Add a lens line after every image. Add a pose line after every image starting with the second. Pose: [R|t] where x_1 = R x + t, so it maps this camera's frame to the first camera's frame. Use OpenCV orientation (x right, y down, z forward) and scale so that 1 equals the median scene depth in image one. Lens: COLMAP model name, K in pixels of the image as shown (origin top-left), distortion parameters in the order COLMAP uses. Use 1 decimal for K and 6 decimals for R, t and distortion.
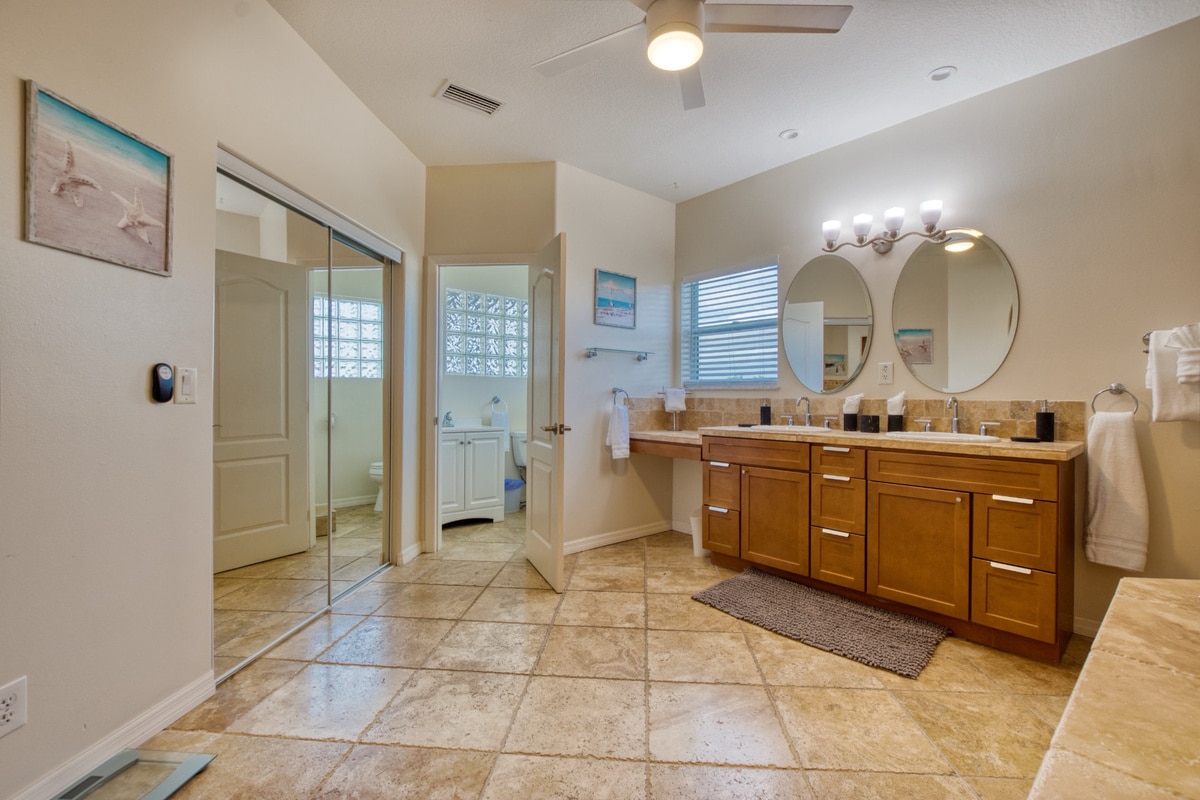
lens RADIAL K [[534.0, 0, 608.9], [0, 534.0, 396.4], [0, 0, 1]] dist [-0.027592, 0.007434]
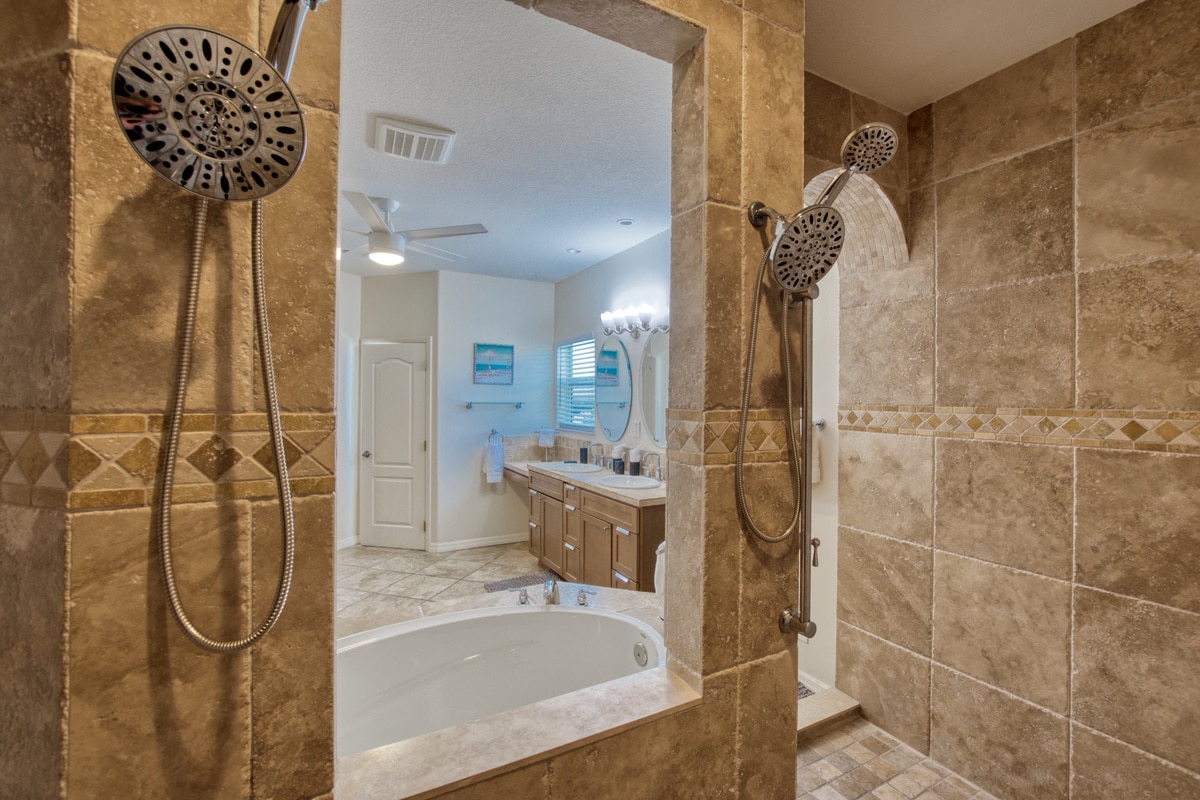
lens RADIAL K [[534.0, 0, 608.9], [0, 534.0, 396.4], [0, 0, 1]] dist [-0.027592, 0.007434]
pose [[0.977391, -0.000505, -0.211439, 0.756170], [-0.000174, 0.999995, -0.003194, -0.124705], [0.211440, 0.003158, 0.977386, -0.328900]]
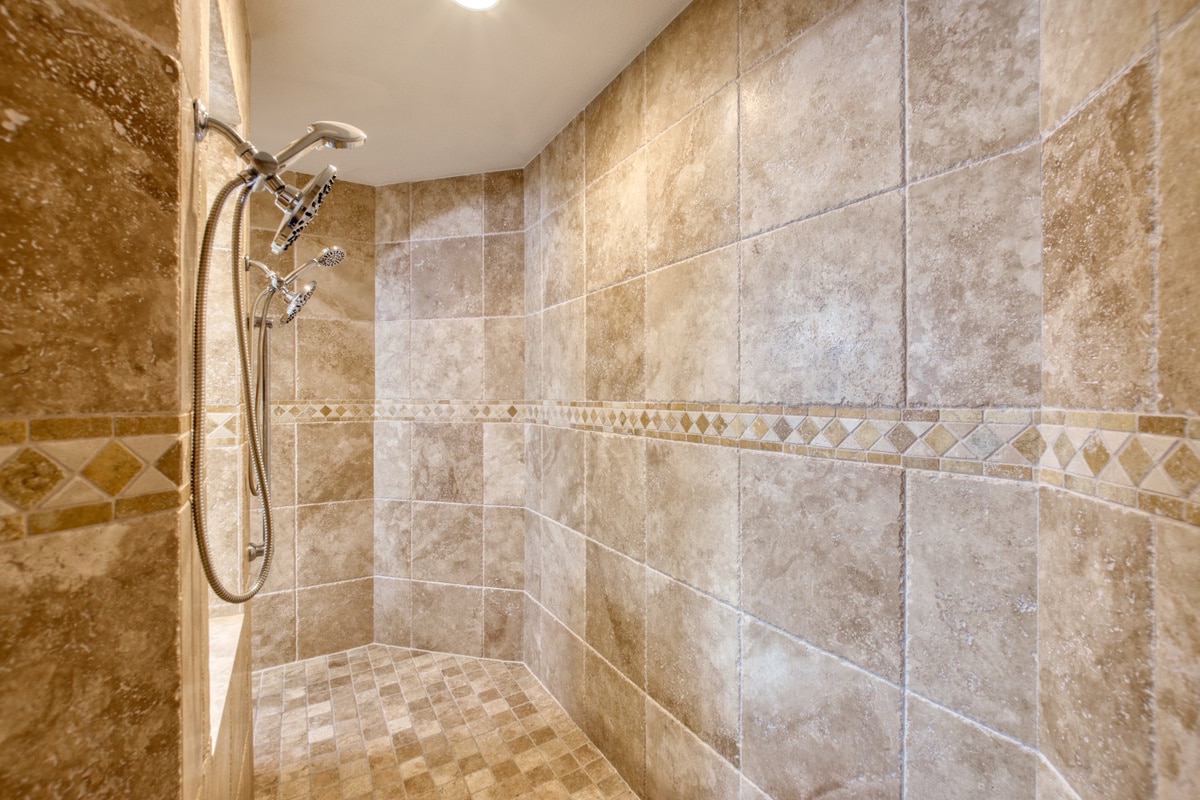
lens RADIAL K [[534.0, 0, 608.9], [0, 534.0, 396.4], [0, 0, 1]] dist [-0.027592, 0.007434]
pose [[0.177311, -0.011479, 0.984088, 0.293395], [0.003918, 0.999932, 0.010958, -0.127586], [-0.984147, 0.001912, 0.177344, -0.386063]]
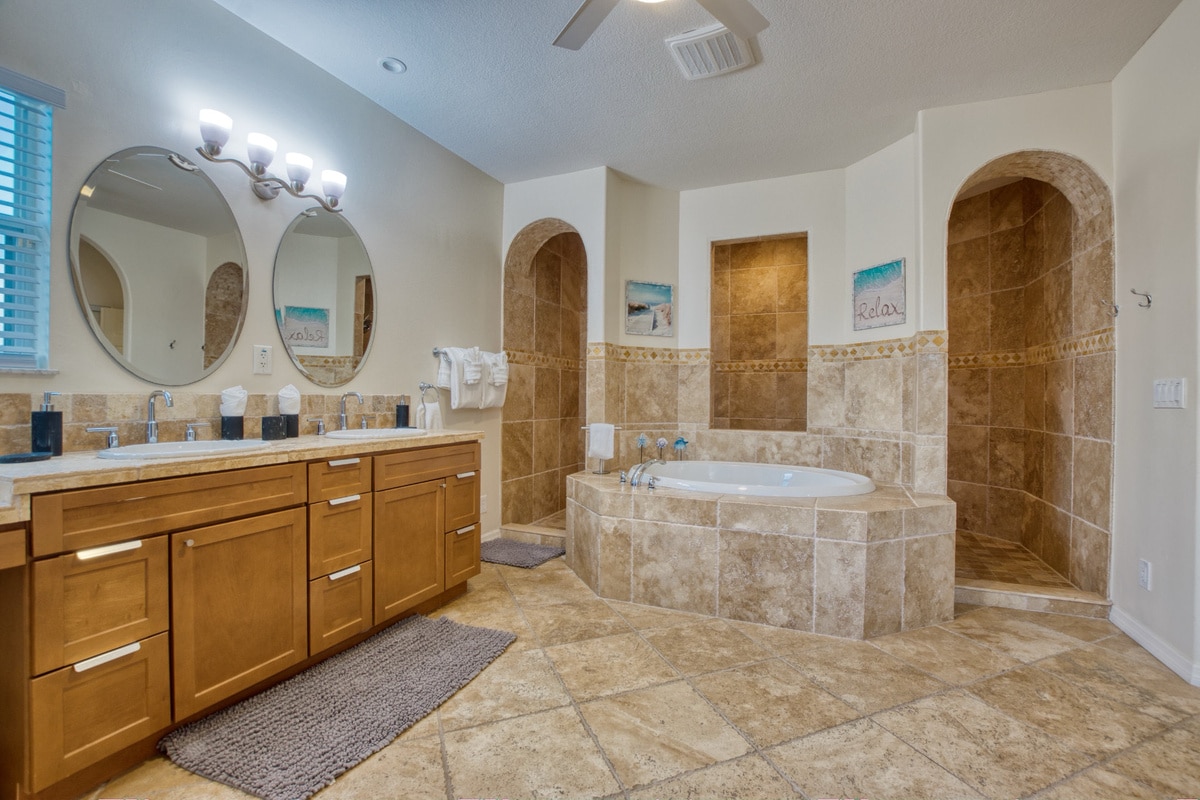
lens RADIAL K [[534.0, 0, 608.9], [0, 534.0, 396.4], [0, 0, 1]] dist [-0.027592, 0.007434]
pose [[-0.445172, -0.012343, 0.895360, -0.378782], [-0.011163, 0.999904, 0.008234, -0.003702], [-0.895376, -0.006330, -0.445267, 0.921751]]
